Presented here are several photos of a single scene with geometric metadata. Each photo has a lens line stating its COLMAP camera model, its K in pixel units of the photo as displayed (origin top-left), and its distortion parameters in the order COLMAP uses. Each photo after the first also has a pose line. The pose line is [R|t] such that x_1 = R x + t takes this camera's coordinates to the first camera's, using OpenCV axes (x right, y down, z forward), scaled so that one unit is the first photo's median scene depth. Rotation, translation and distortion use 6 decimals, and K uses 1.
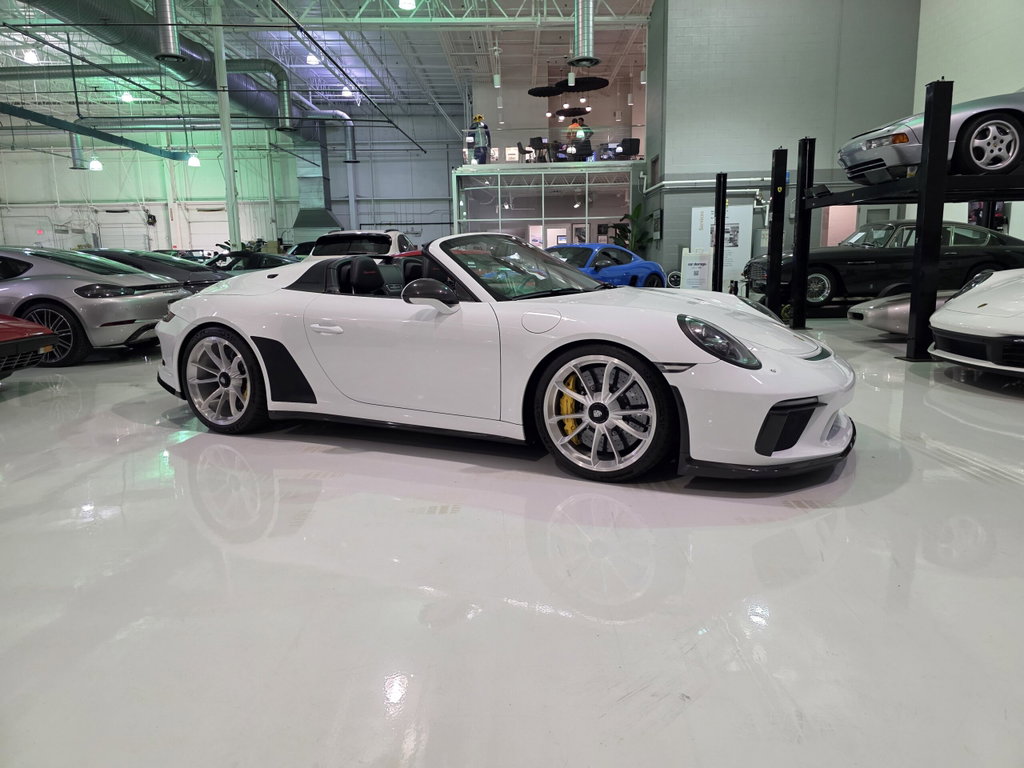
lens RADIAL K [[692.7, 0, 506.6], [0, 692.7, 377.0], [0, 0, 1]] dist [0.058622, -0.056606]
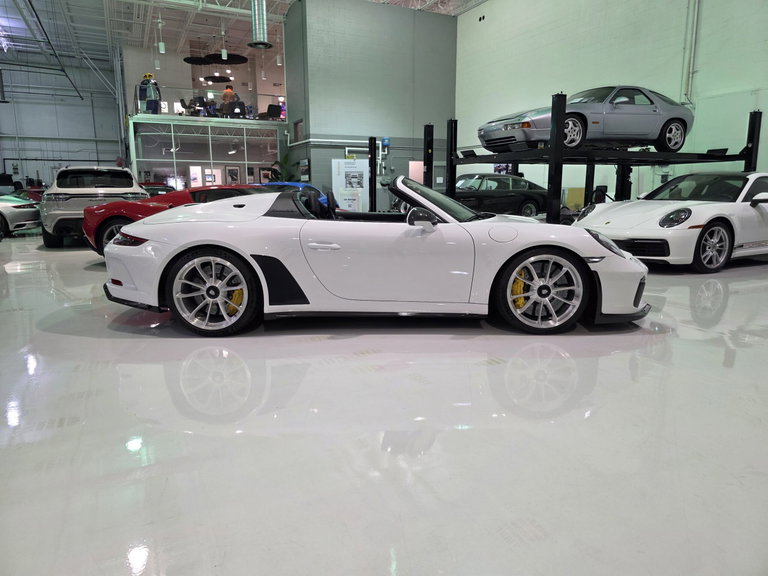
lens RADIAL K [[519.5, 0, 374.3], [0, 519.5, 281.9], [0, 0, 1]] dist [0.058622, -0.056606]
pose [[0.895399, -0.062198, 0.440899, -0.241071], [0.063310, 0.997919, 0.012203, -0.002801], [-0.440740, 0.016987, 0.897474, 0.031595]]
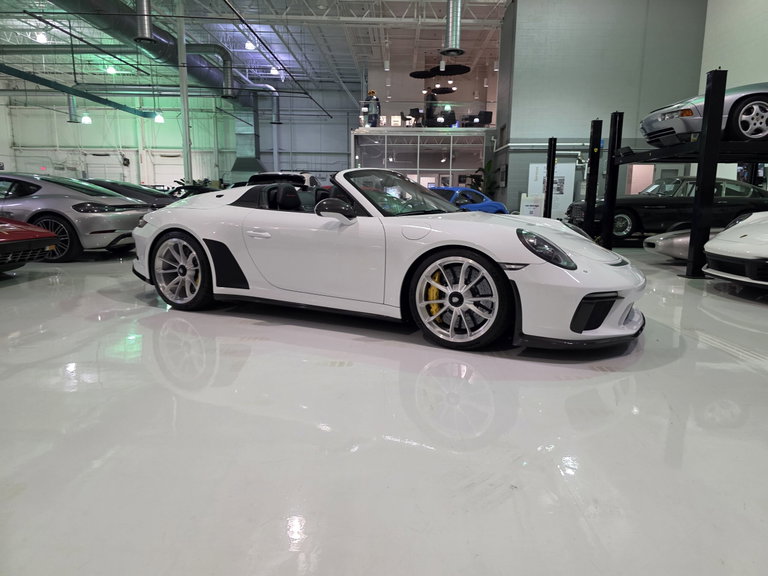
lens RADIAL K [[519.5, 0, 381.1], [0, 519.5, 288.6], [0, 0, 1]] dist [0.058622, -0.056606]
pose [[0.999401, 0.033285, -0.009438, -0.002038], [-0.033301, 0.999444, -0.001484, 0.012207], [0.009384, 0.001798, 0.999954, -0.008433]]
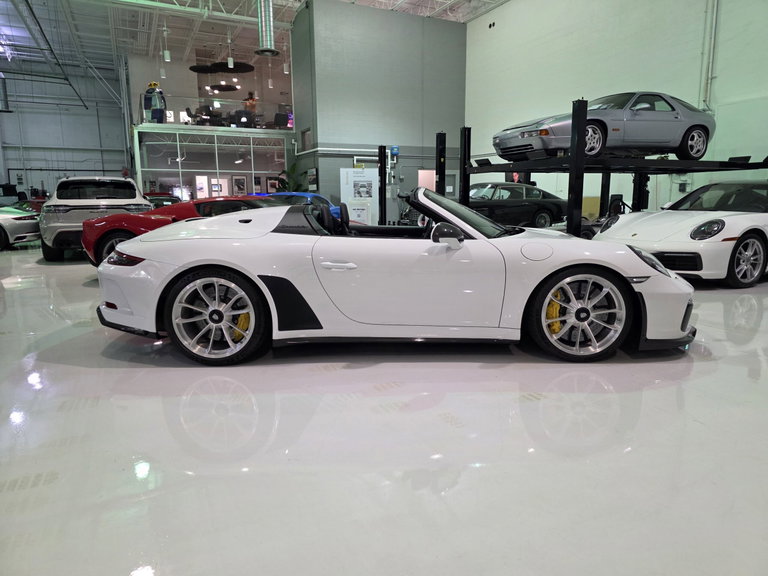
lens RADIAL K [[519.5, 0, 381.0], [0, 519.5, 285.7], [0, 0, 1]] dist [0.058622, -0.056606]
pose [[0.895284, -0.061456, 0.441236, -0.232444], [0.066827, 0.997759, 0.003377, -0.012764], [-0.440455, 0.026463, 0.897385, 0.068142]]
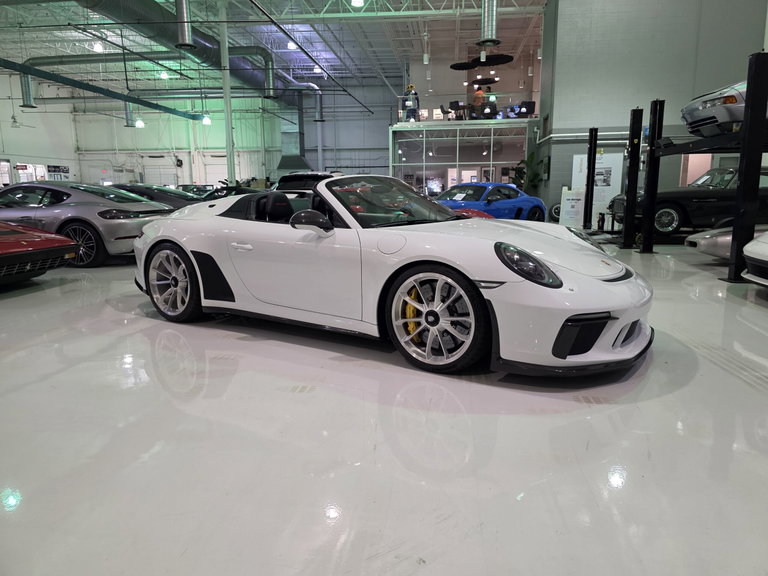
lens RADIAL K [[519.5, 0, 380.5], [0, 519.5, 282.0], [0, 0, 1]] dist [0.058622, -0.056606]
pose [[0.993644, 0.029608, -0.108602, 0.045553], [-0.029528, 0.999561, 0.002347, -0.004539], [0.108624, 0.000874, 0.994083, 0.014584]]
